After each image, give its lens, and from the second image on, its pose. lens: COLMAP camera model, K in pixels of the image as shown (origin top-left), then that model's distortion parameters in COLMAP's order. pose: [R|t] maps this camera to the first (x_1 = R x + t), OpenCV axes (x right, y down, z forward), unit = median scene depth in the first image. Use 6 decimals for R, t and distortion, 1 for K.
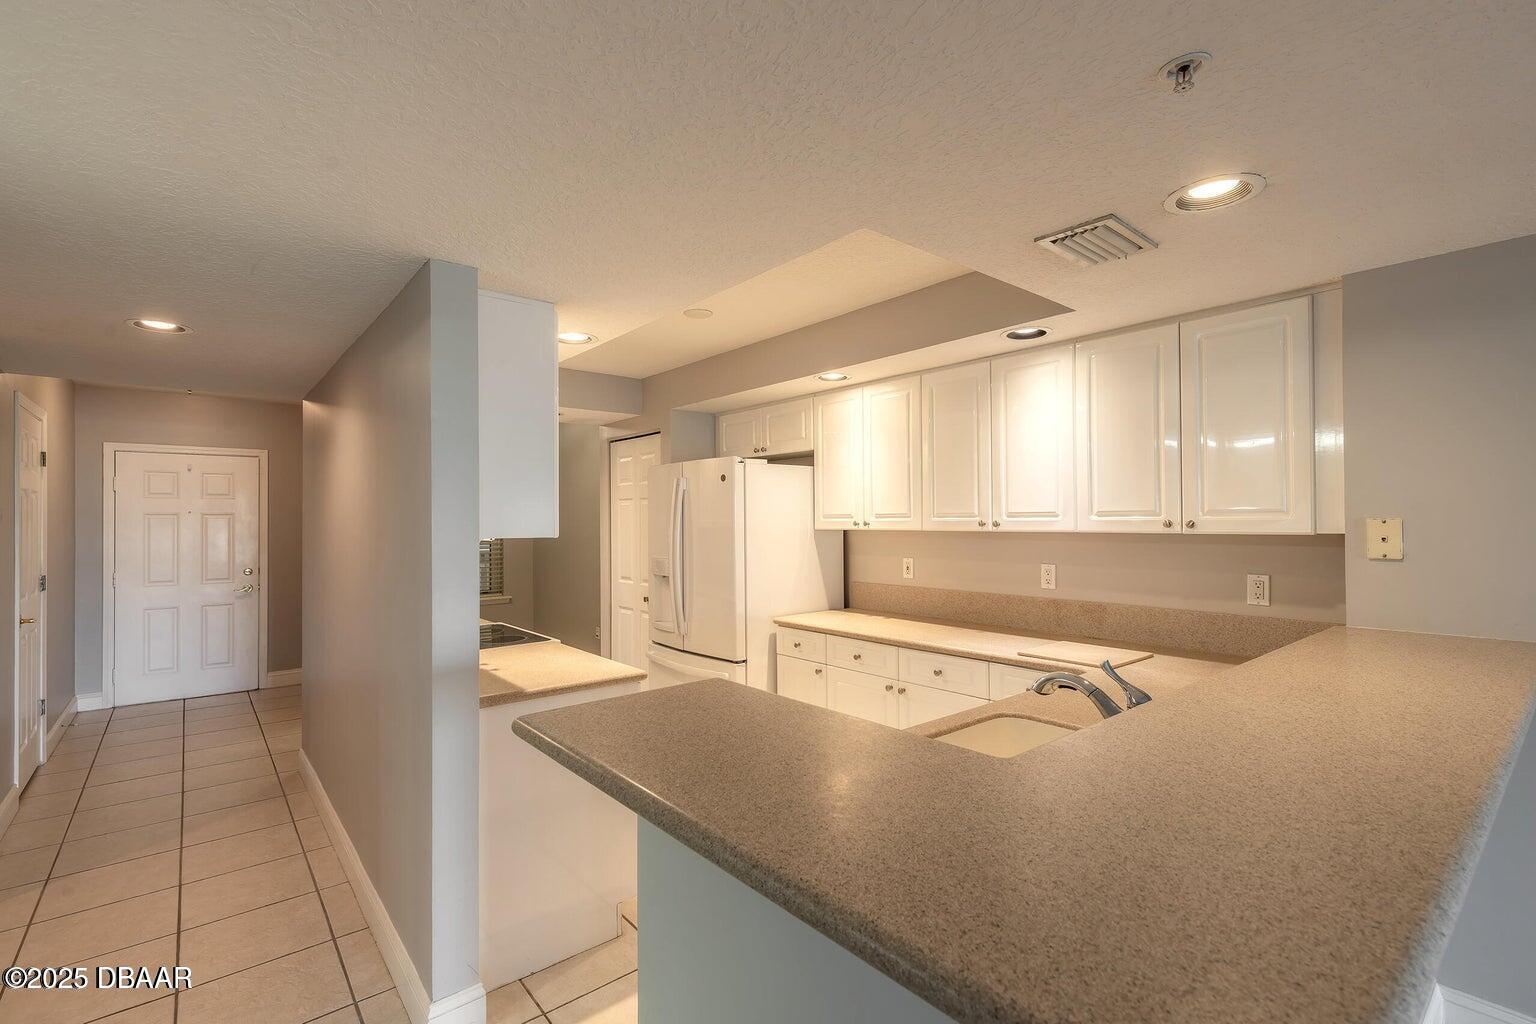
lens RADIAL K [[691.4, 0, 765.2], [0, 691.4, 515.7], [0, 0, 1]] dist [0.002233, -0.000068]
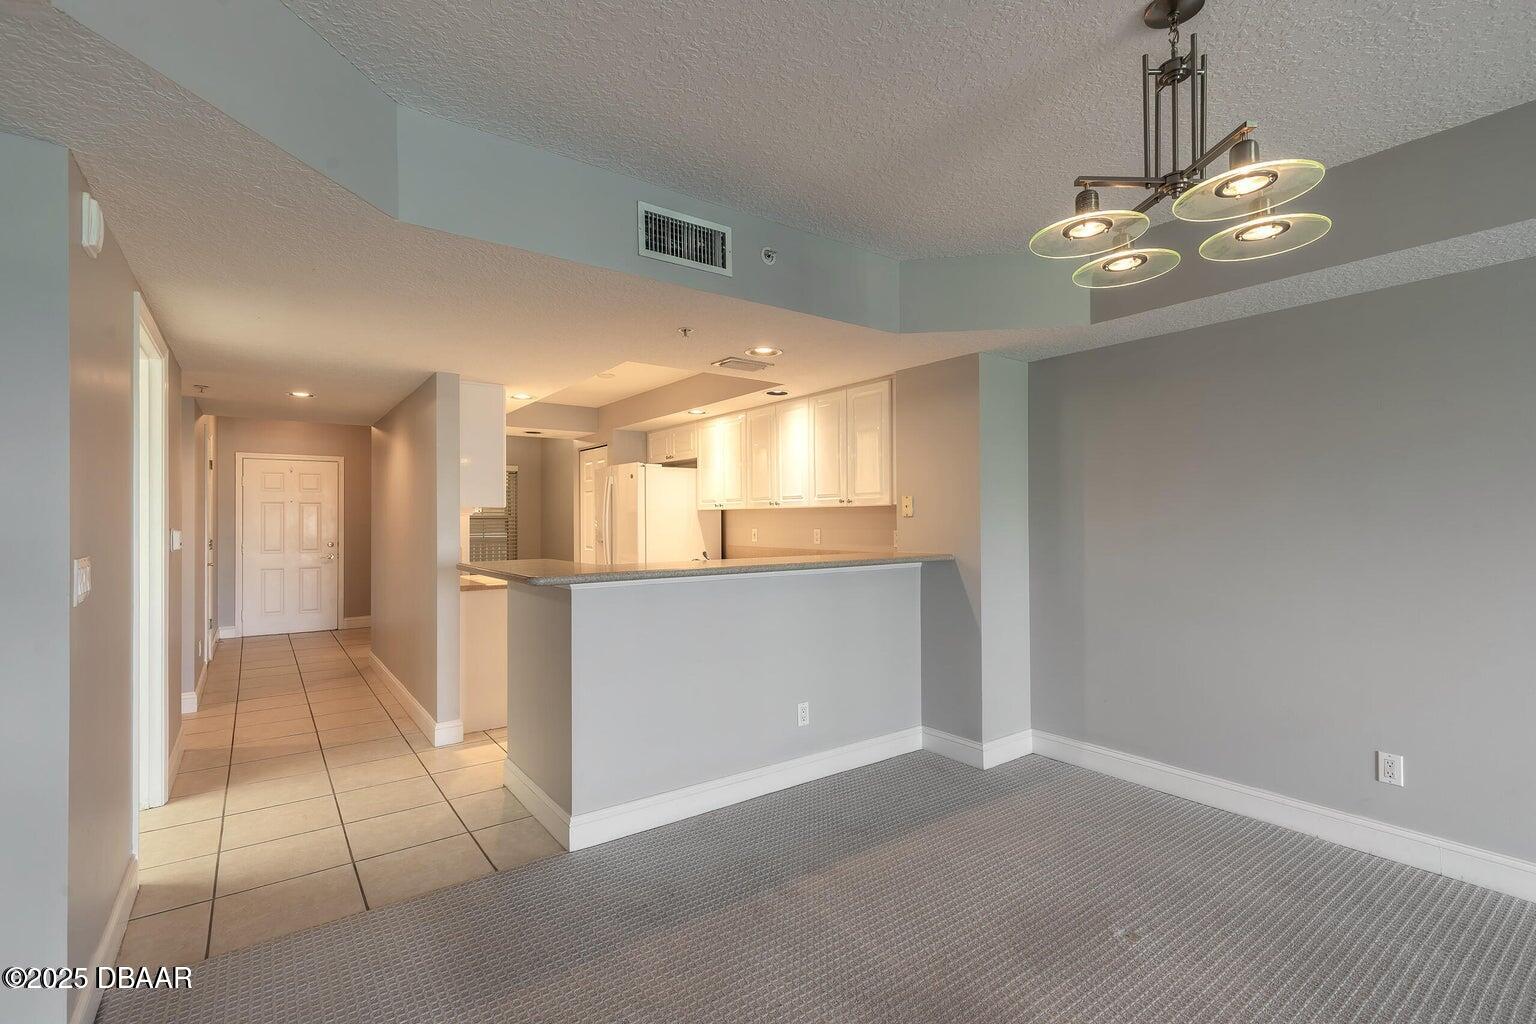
lens RADIAL K [[691.4, 0, 770.3], [0, 691.4, 517.3], [0, 0, 1]] dist [0.002233, -0.000068]
pose [[0.998527, 0.000512, -0.054253, 0.299336], [-0.000213, 0.999985, 0.005505, 0.026448], [0.054255, -0.005485, 0.998512, -0.484423]]
